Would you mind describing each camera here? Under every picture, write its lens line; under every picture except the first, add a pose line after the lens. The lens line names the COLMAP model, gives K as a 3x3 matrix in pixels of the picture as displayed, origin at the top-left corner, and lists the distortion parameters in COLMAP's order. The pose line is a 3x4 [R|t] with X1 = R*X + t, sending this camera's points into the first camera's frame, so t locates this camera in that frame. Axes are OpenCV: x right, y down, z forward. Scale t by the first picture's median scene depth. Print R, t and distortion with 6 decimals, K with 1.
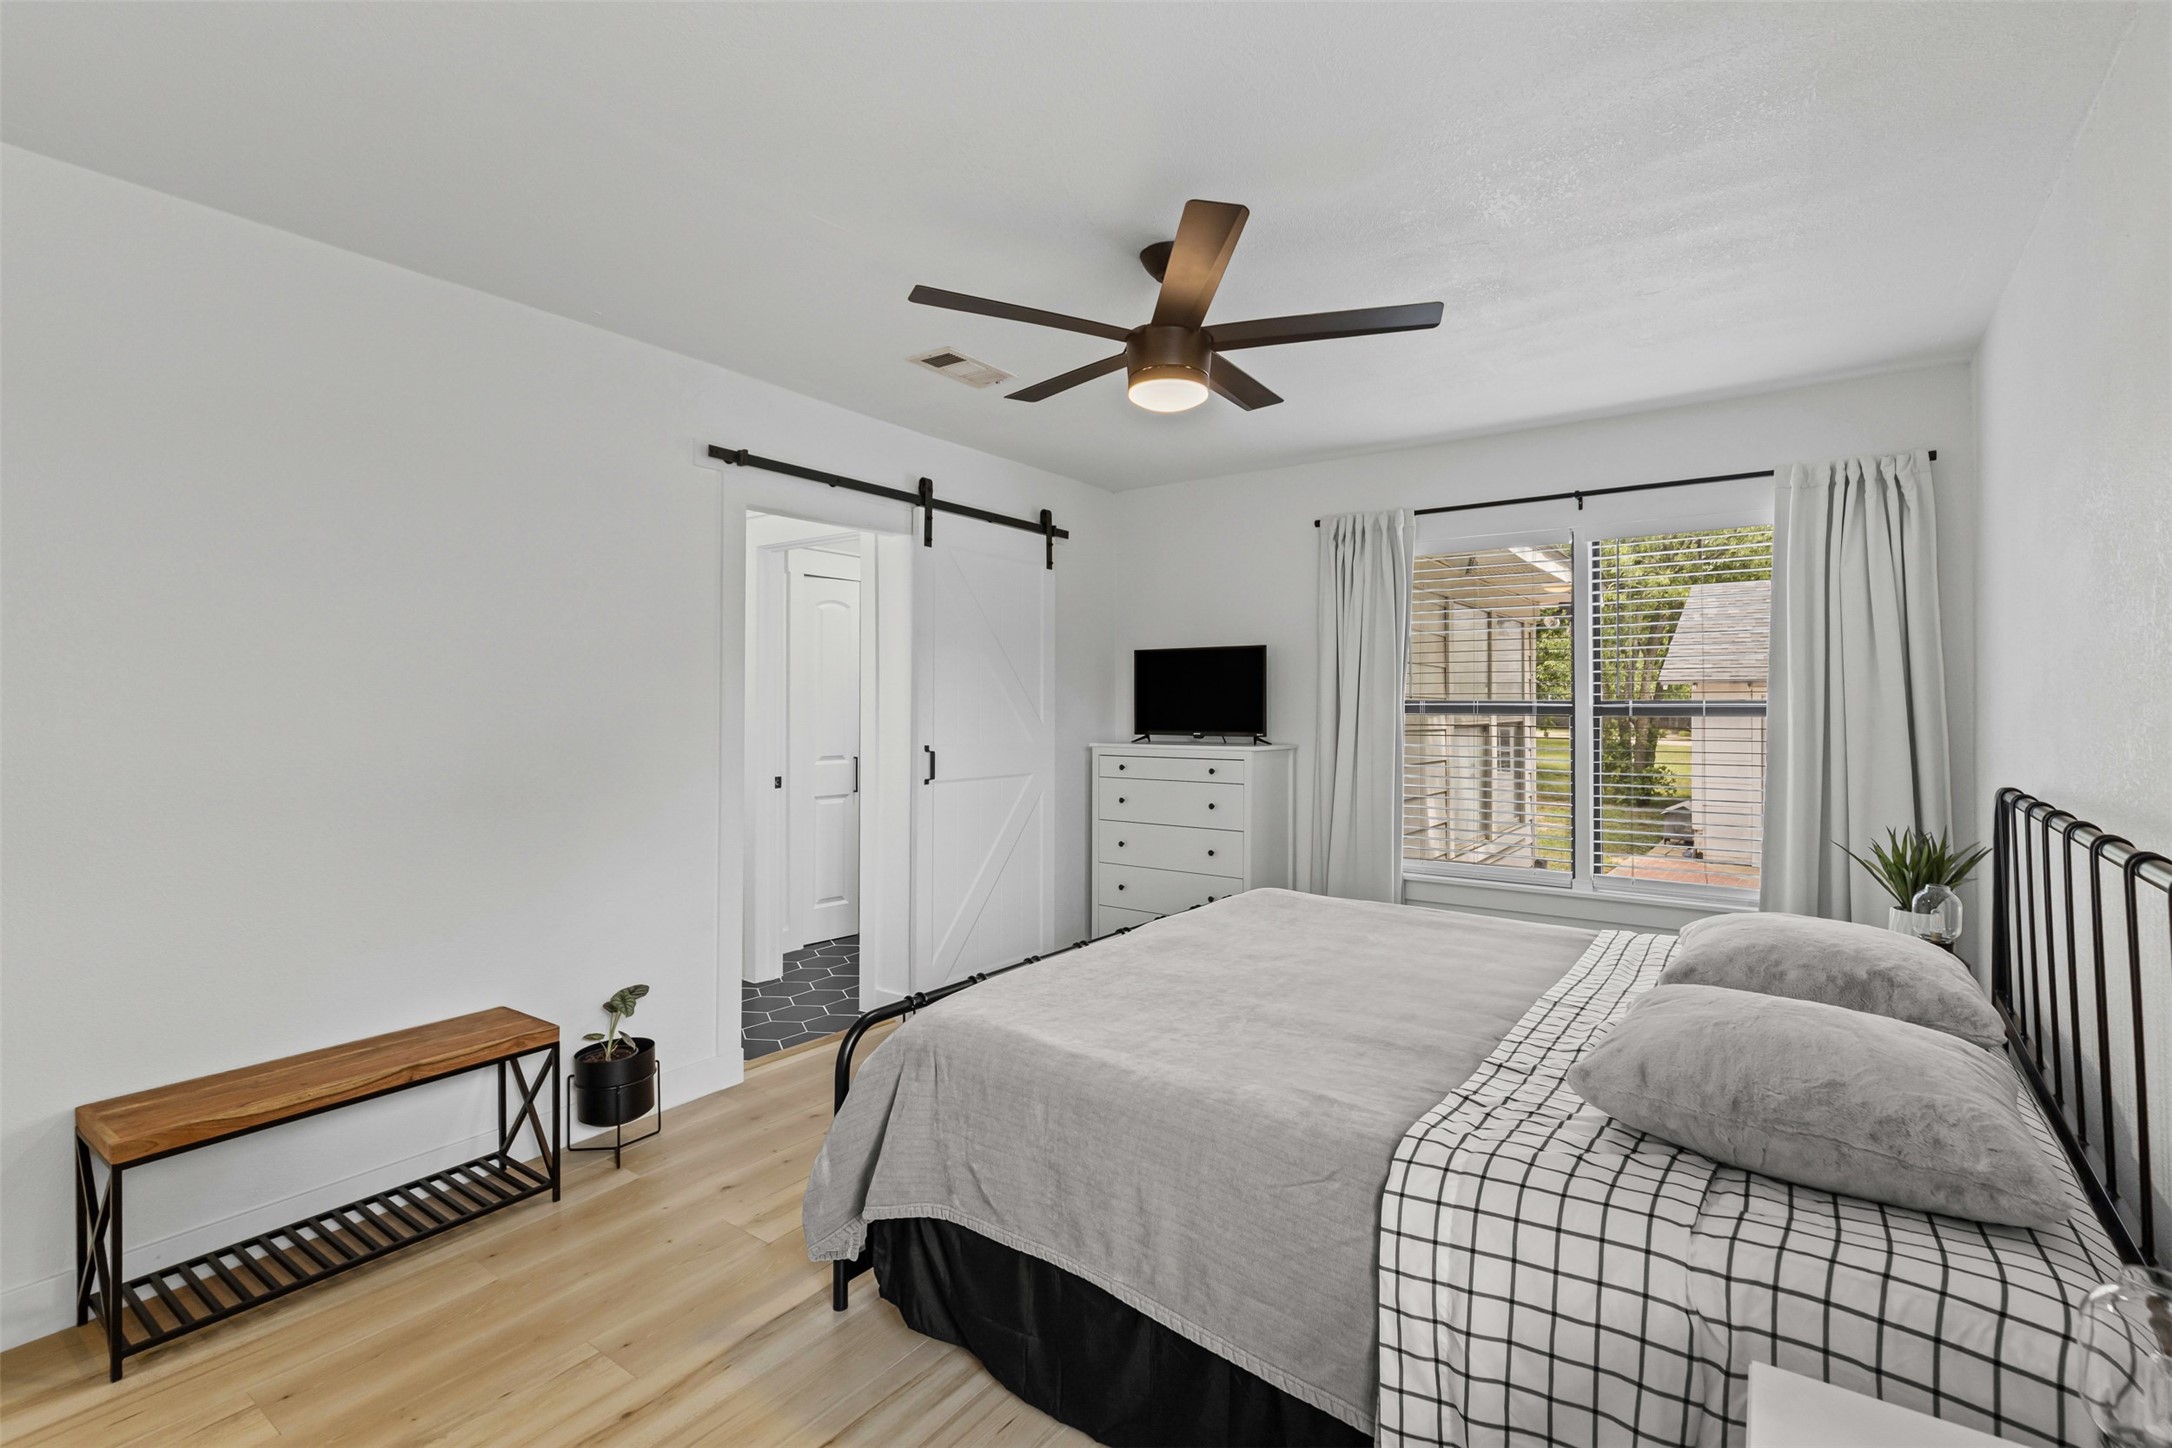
lens RADIAL K [[993.4, 0, 1086.6], [0, 993.4, 707.2], [0, 0, 1]] dist [0.007748, -0.002355]
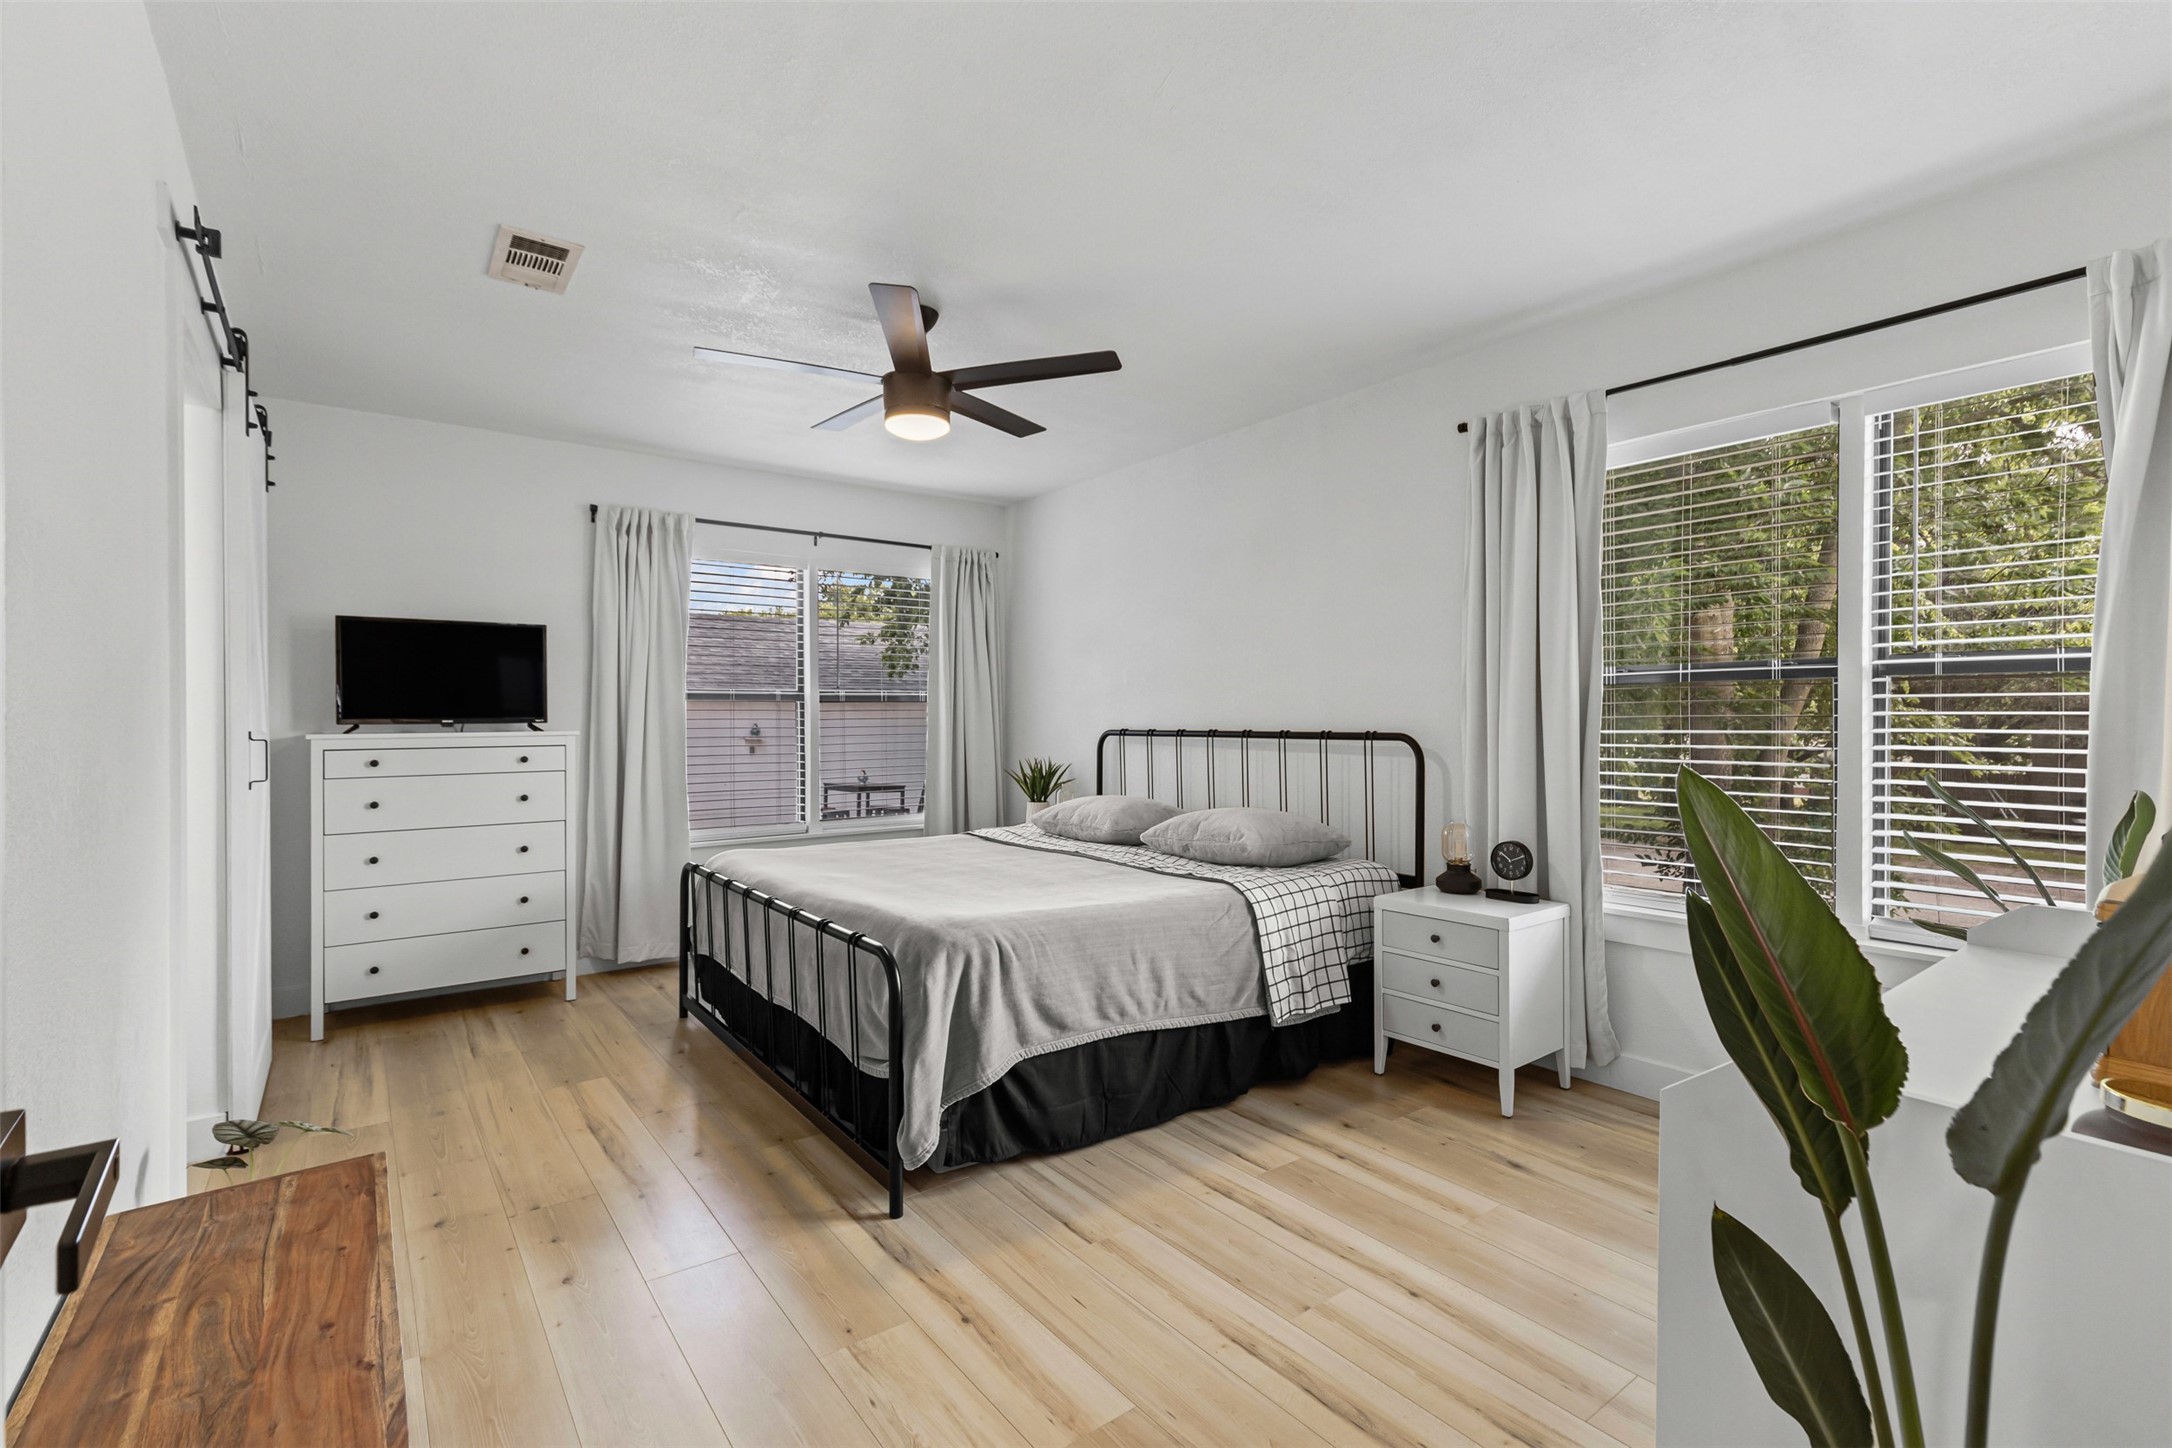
lens RADIAL K [[993.4, 0, 1096.9], [0, 993.4, 718.3], [0, 0, 1]] dist [0.007748, -0.002355]
pose [[0.278080, -0.006761, 0.960534, -0.601707], [0.002623, 0.999977, 0.006279, 0.022705], [-0.960554, 0.000774, 0.278092, 0.234515]]
